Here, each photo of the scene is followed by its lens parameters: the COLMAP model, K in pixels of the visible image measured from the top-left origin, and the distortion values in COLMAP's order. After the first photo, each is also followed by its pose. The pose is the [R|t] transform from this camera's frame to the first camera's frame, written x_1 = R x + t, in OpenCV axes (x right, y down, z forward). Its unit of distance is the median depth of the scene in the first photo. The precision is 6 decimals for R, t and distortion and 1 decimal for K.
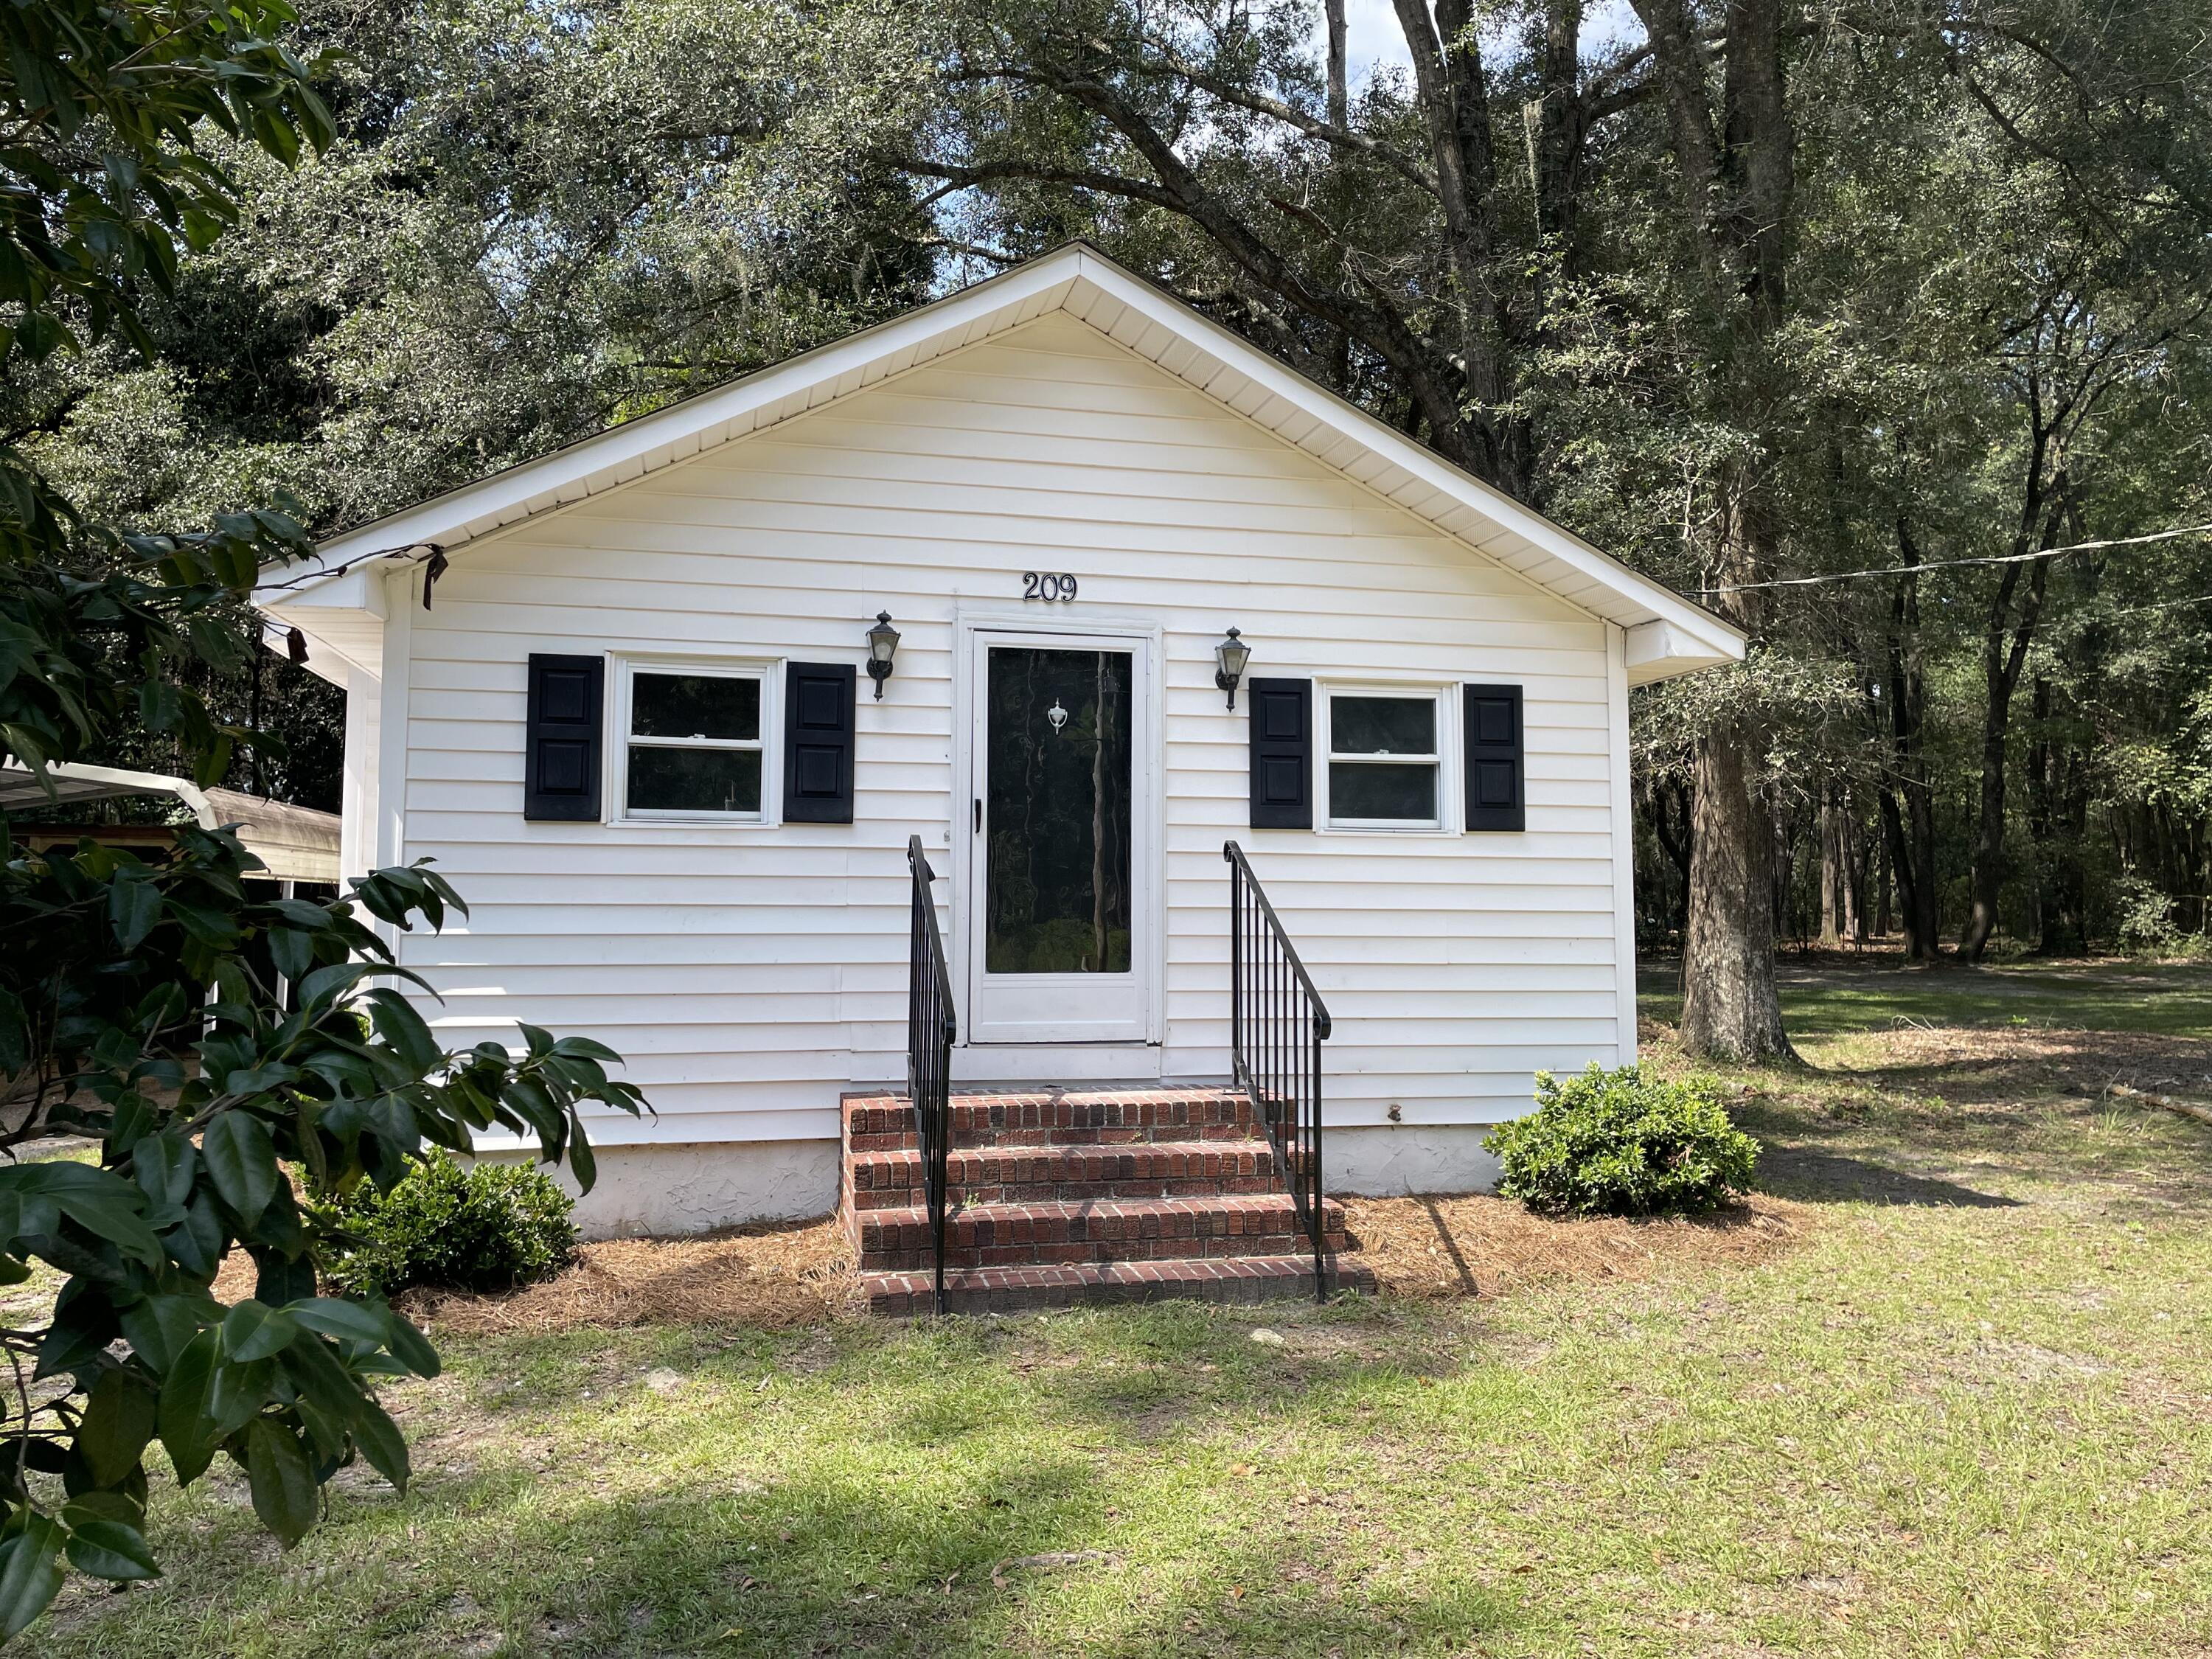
lens RADIAL K [[1674.2, 0, 1110.1], [0, 1674.2, 813.1], [0, 0, 1]] dist [0.098688, -0.128338]
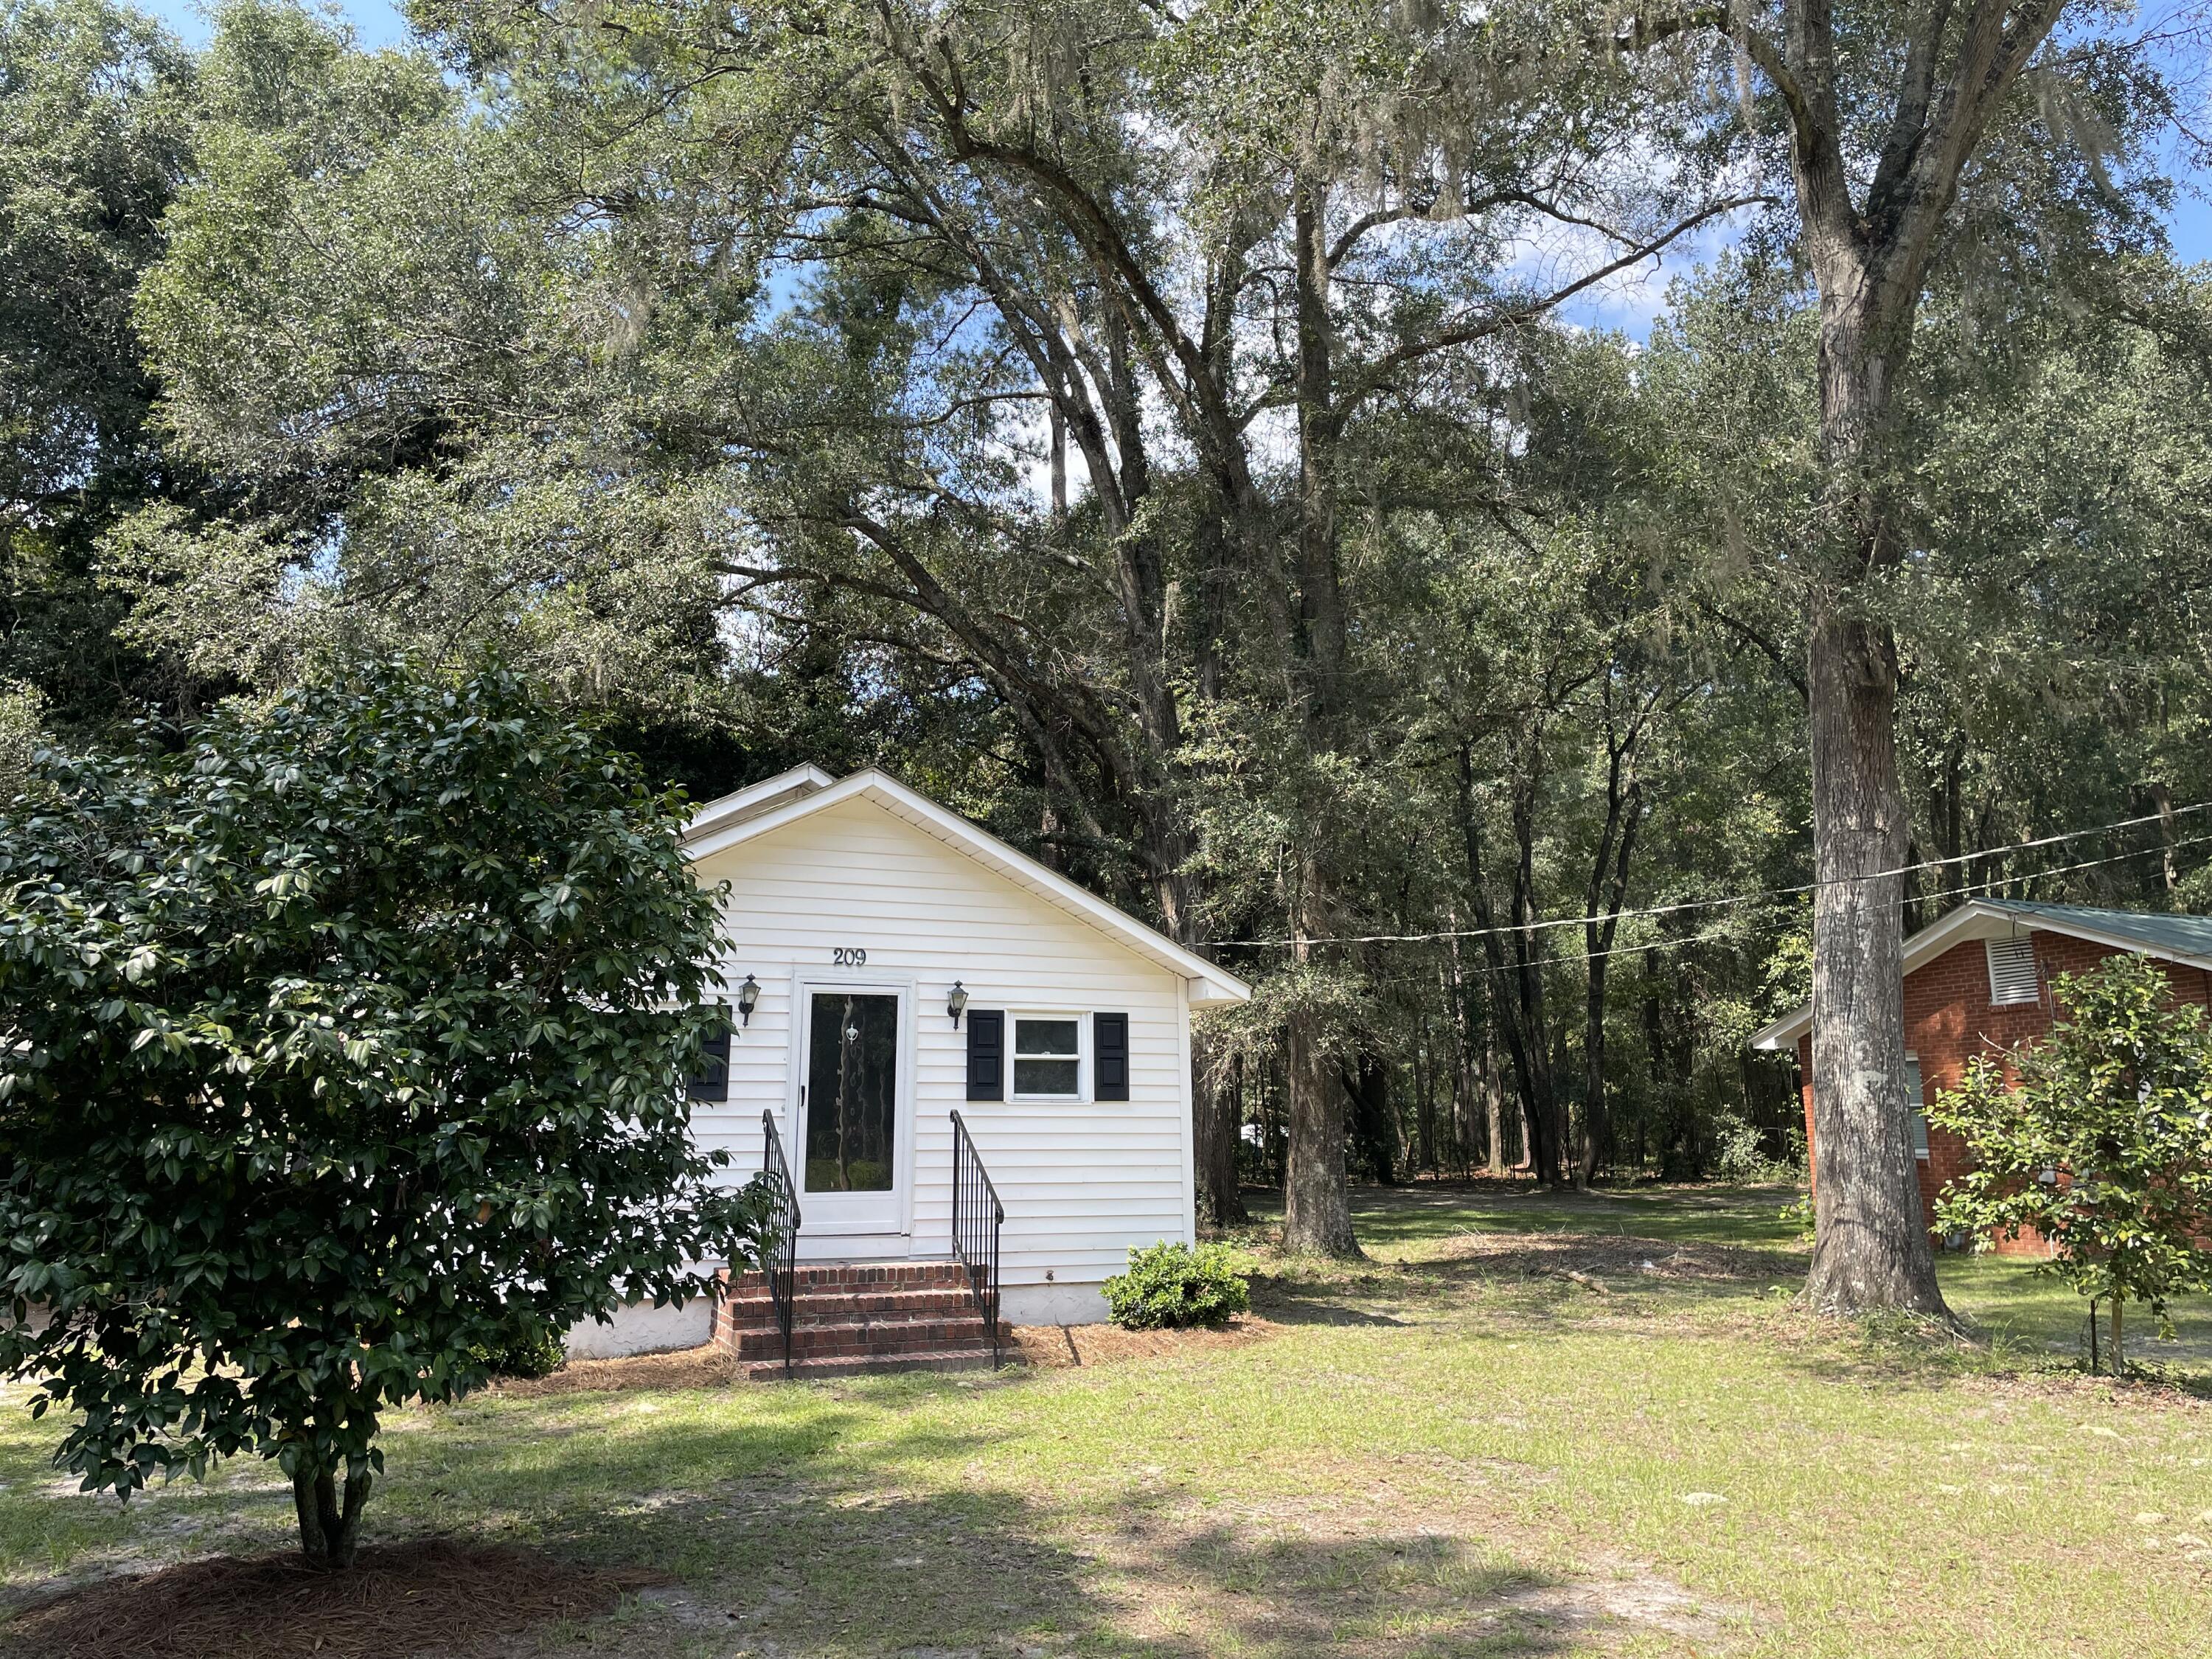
lens RADIAL K [[1674.2, 0, 1110.1], [0, 1674.2, 788.0], [0, 0, 1]] dist [0.098688, -0.128338]
pose [[0.988198, 0.024160, 0.151264, -0.036784], [-0.001067, 0.988546, -0.150916, -0.047713], [-0.153178, 0.148974, 0.976905, -0.726987]]
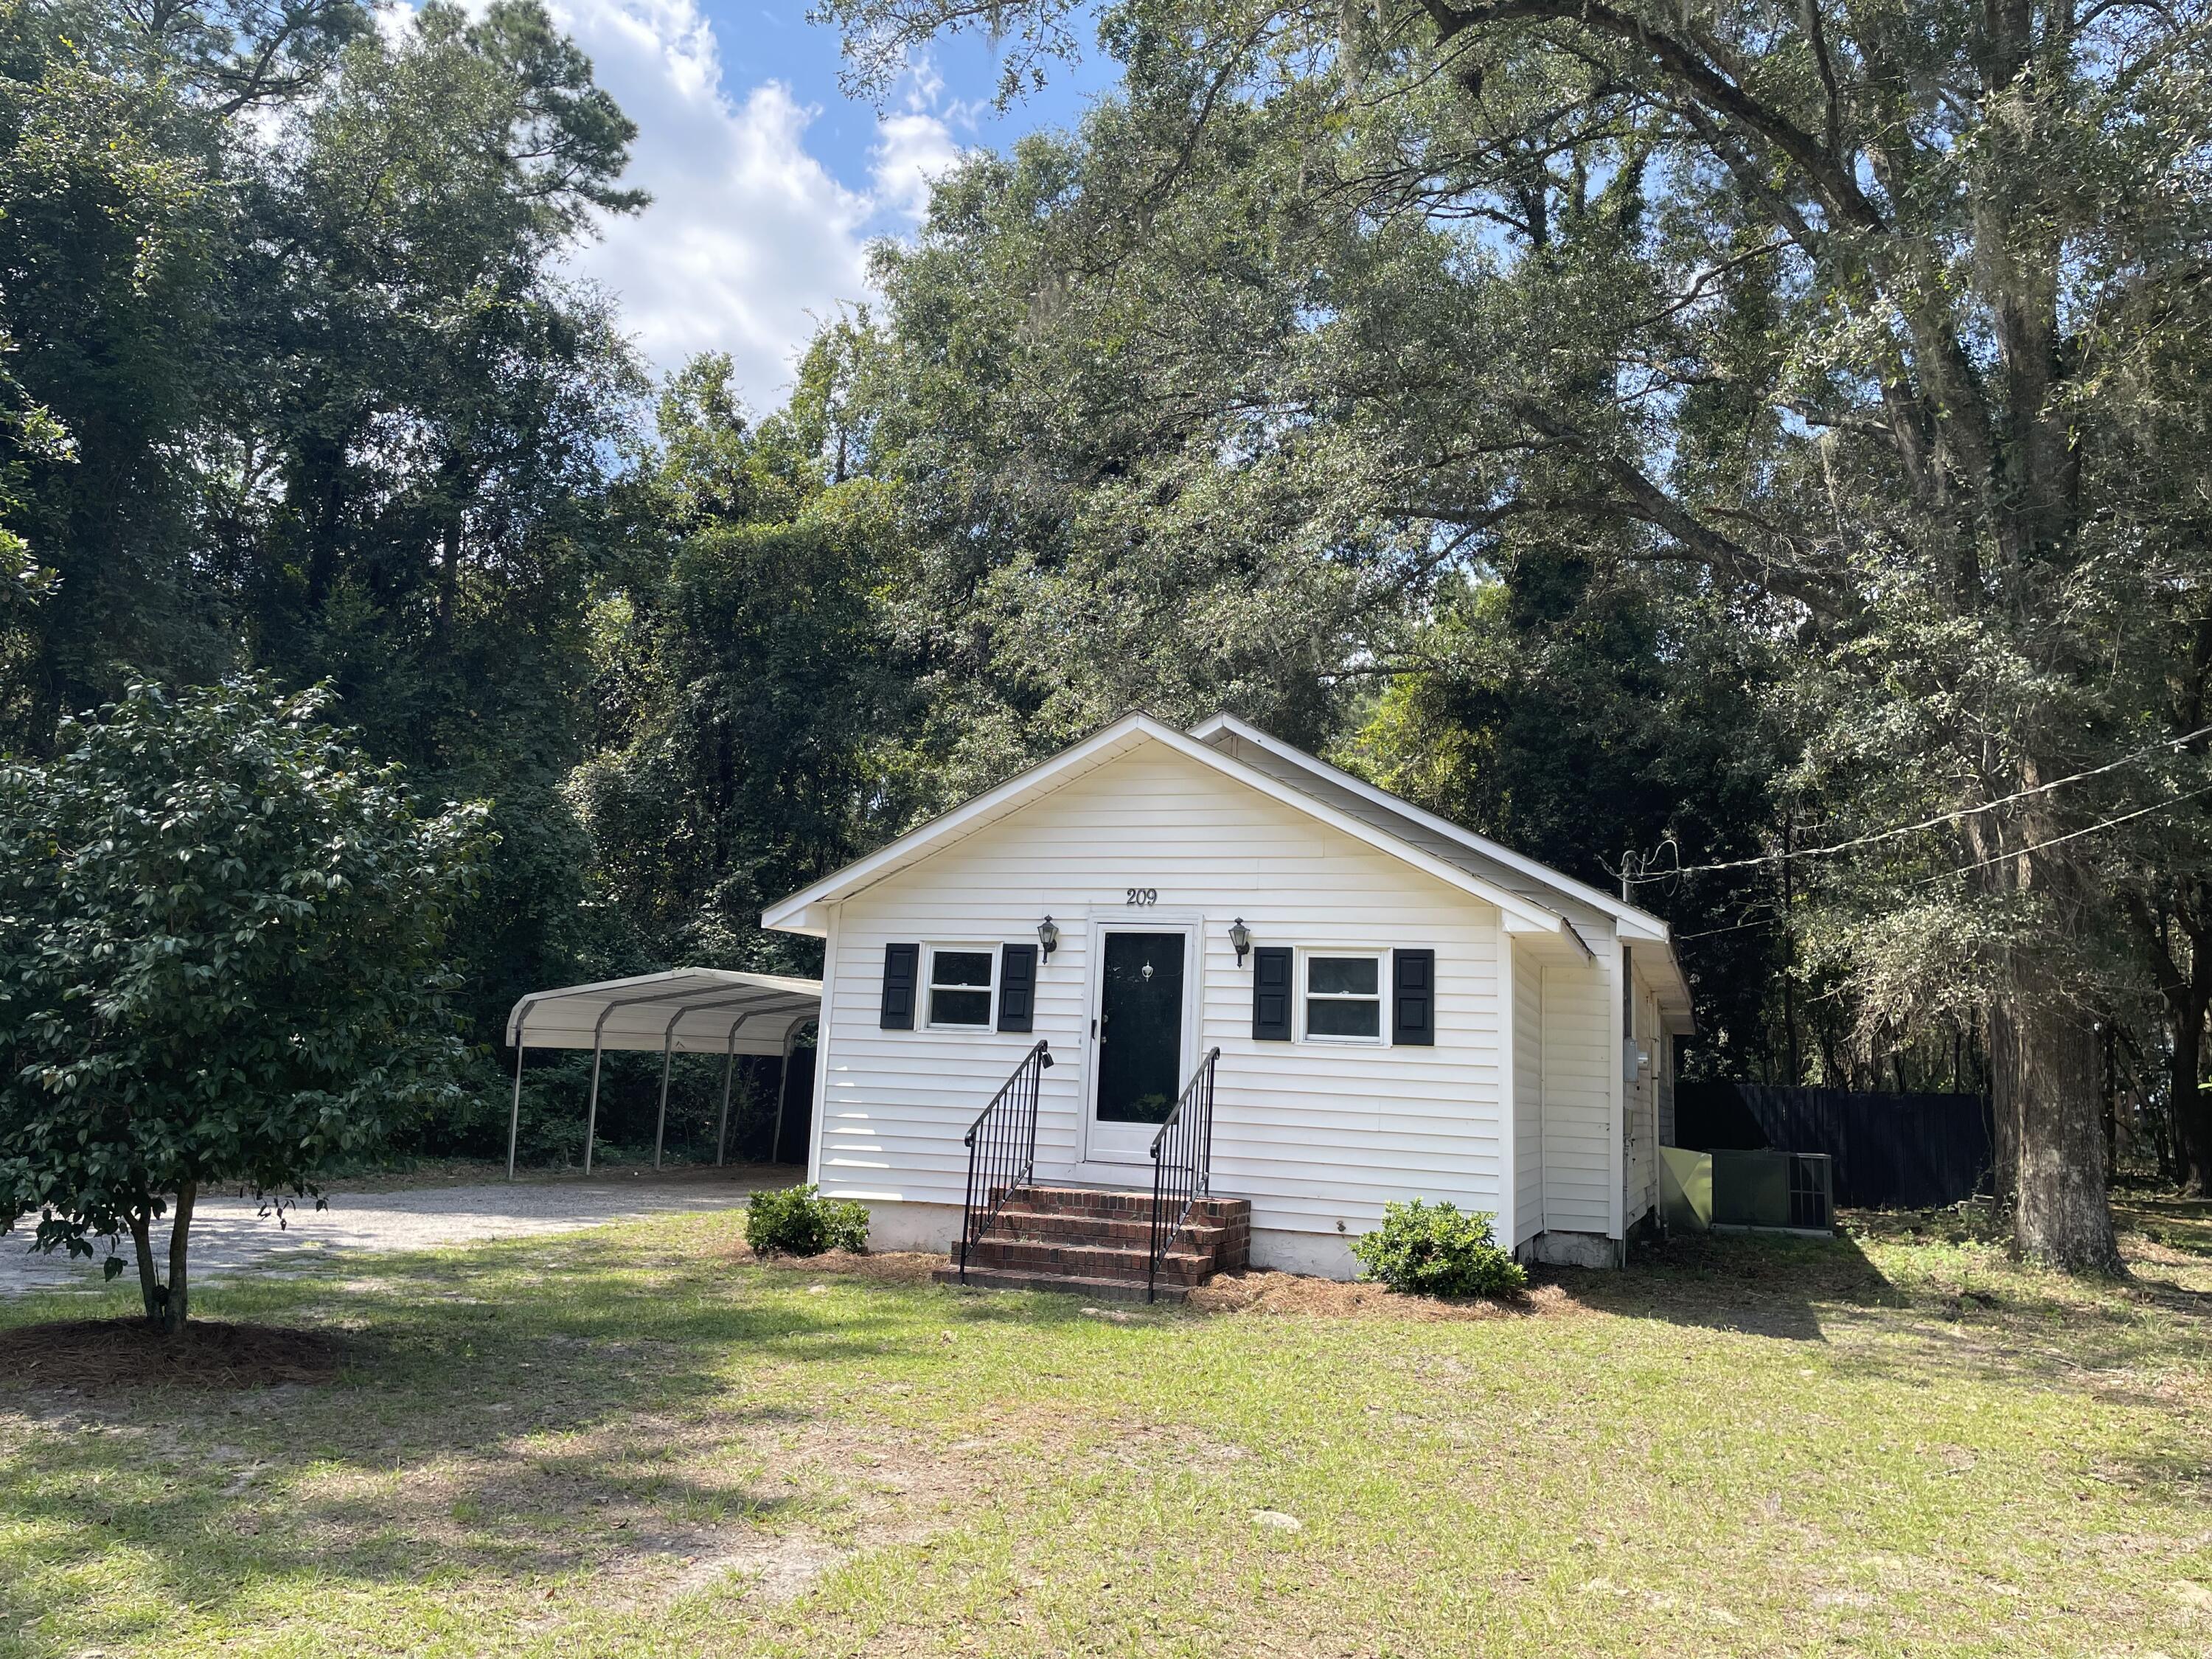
lens RADIAL K [[1674.2, 0, 1102.5], [0, 1674.2, 807.5], [0, 0, 1]] dist [0.098688, -0.128338]
pose [[0.840947, -0.054874, -0.538328, 0.873373], [-0.009483, 0.993197, -0.116056, -0.025001], [0.541034, 0.102702, 0.834706, -0.482603]]
